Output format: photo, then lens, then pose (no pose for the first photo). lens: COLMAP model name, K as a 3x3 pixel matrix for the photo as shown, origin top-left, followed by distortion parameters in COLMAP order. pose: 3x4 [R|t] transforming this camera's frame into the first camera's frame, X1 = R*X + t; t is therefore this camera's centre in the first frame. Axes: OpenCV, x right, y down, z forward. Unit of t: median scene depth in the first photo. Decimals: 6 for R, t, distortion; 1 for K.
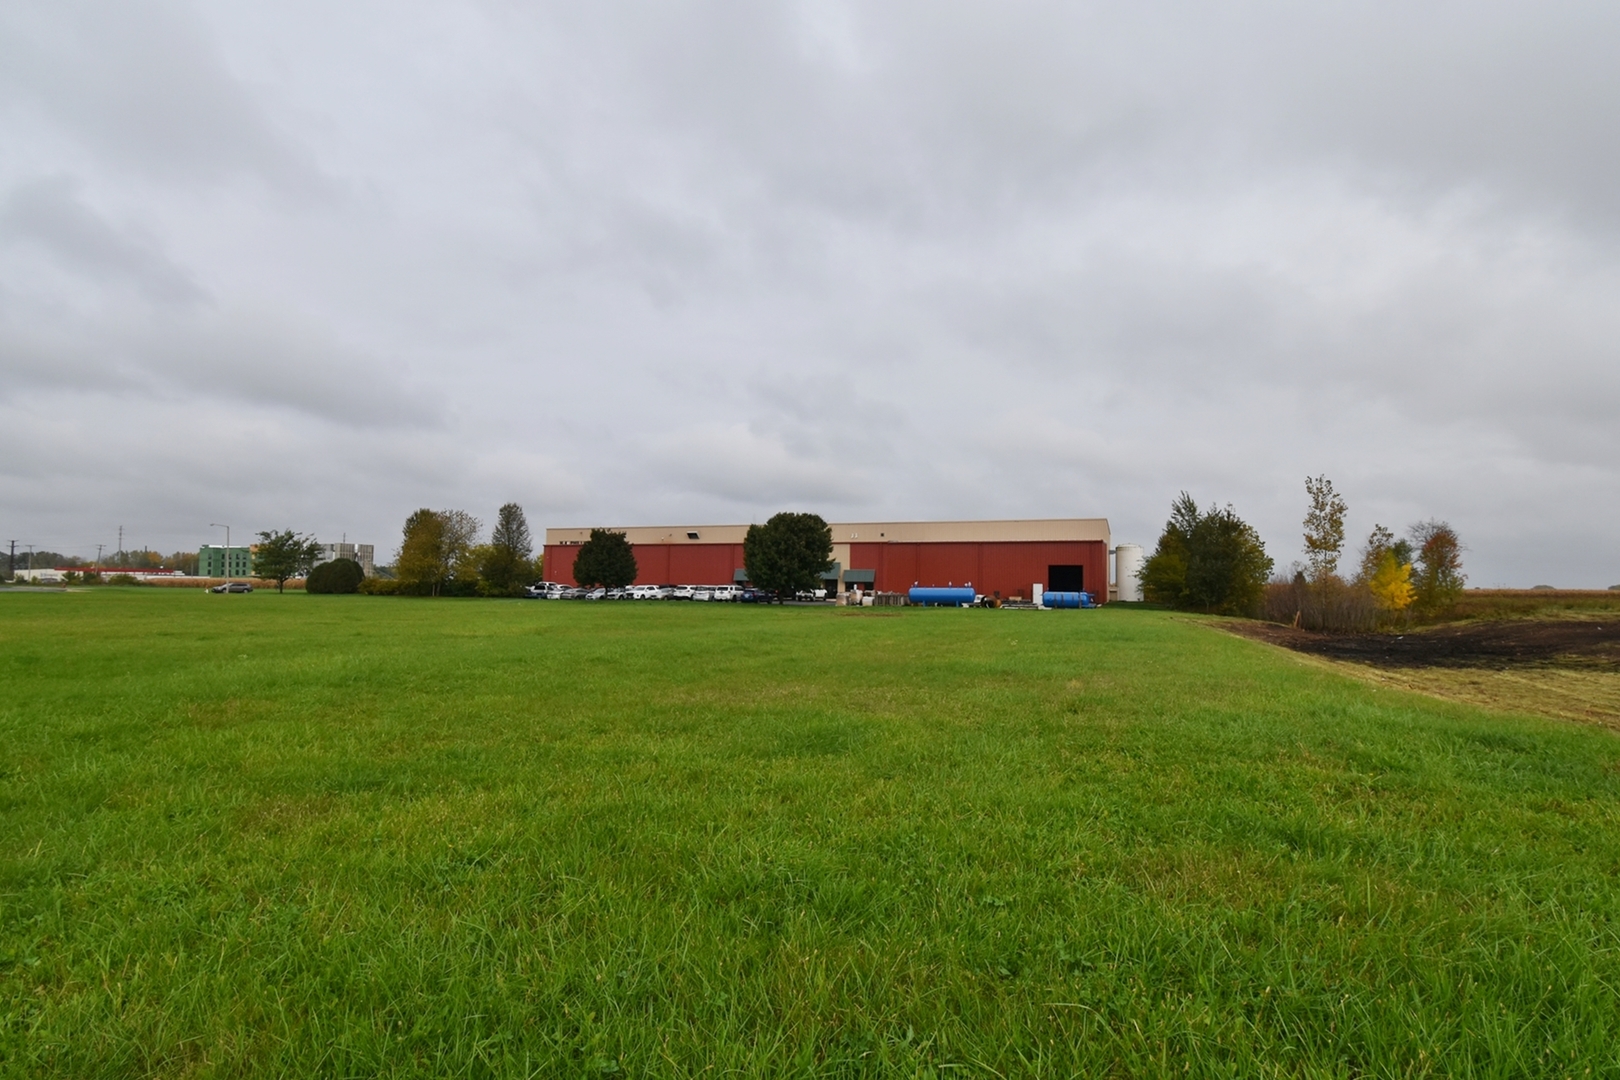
lens RADIAL K [[739.2, 0, 810.0], [0, 739.2, 540.0], [0, 0, 1]] dist [0.000458, 0.000123]
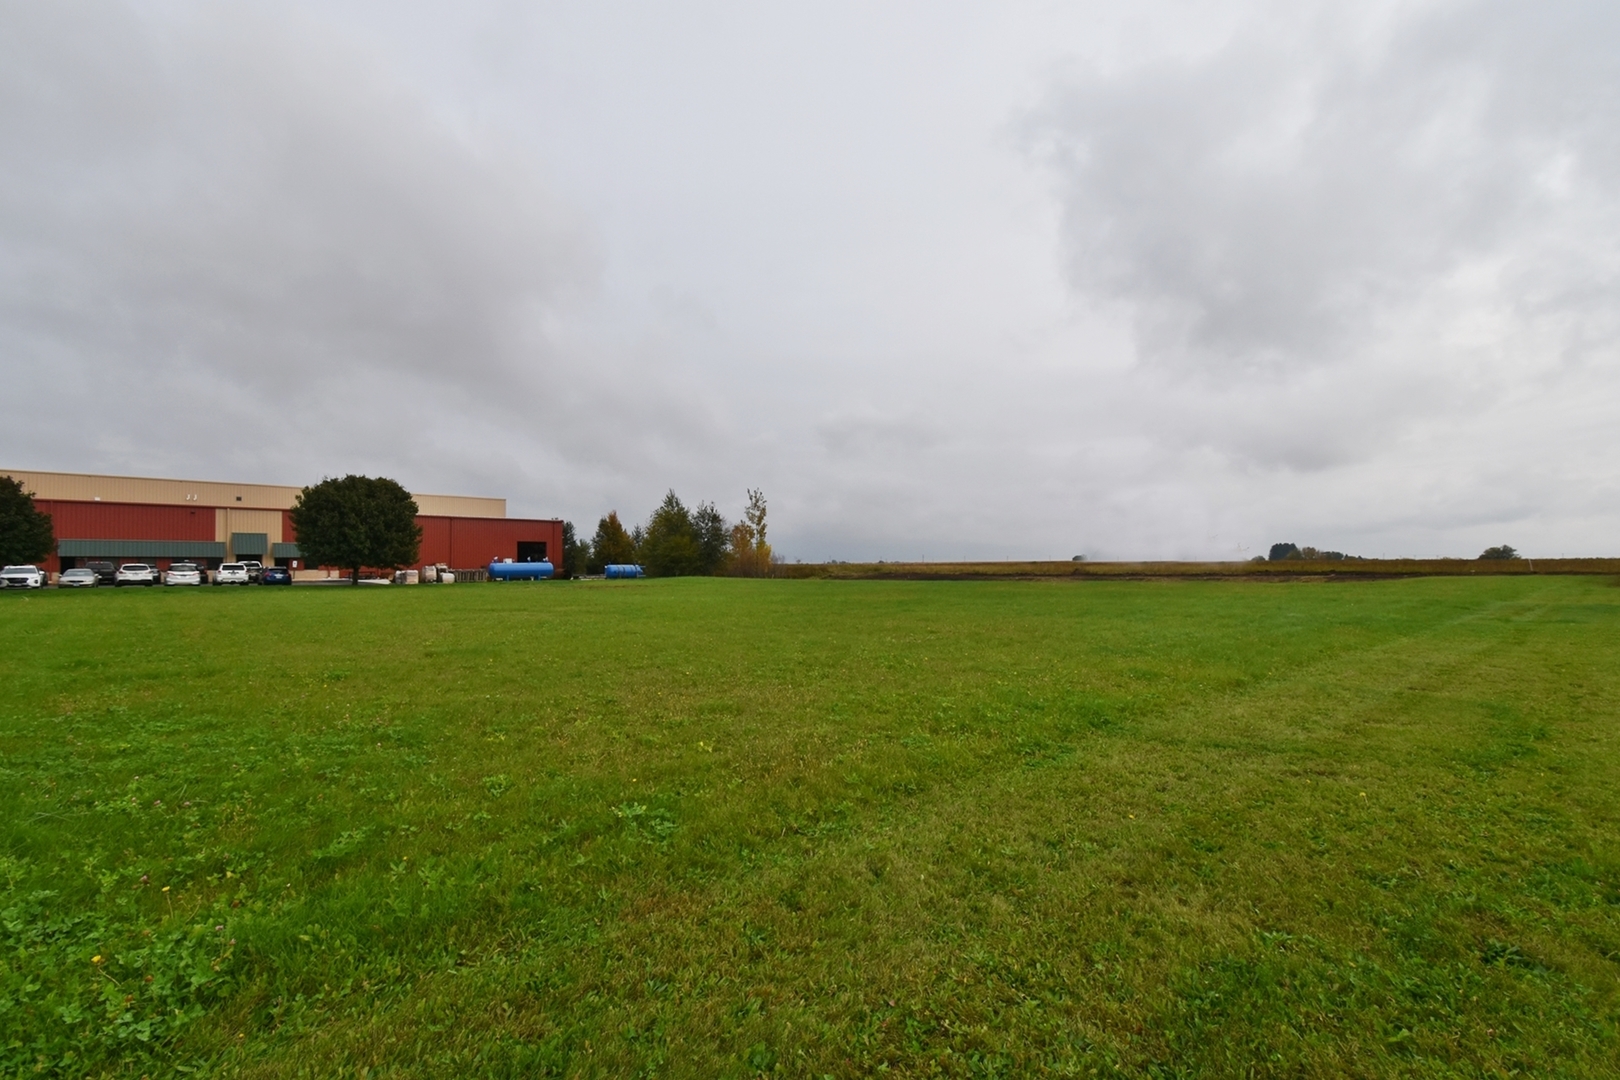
lens RADIAL K [[739.2, 0, 810.0], [0, 739.2, 540.0], [0, 0, 1]] dist [0.000458, 0.000123]
pose [[0.434660, 0.013557, 0.900492, -0.577810], [-0.048318, 0.998798, 0.008286, 0.003662], [-0.899297, -0.047112, 0.434793, 0.169023]]
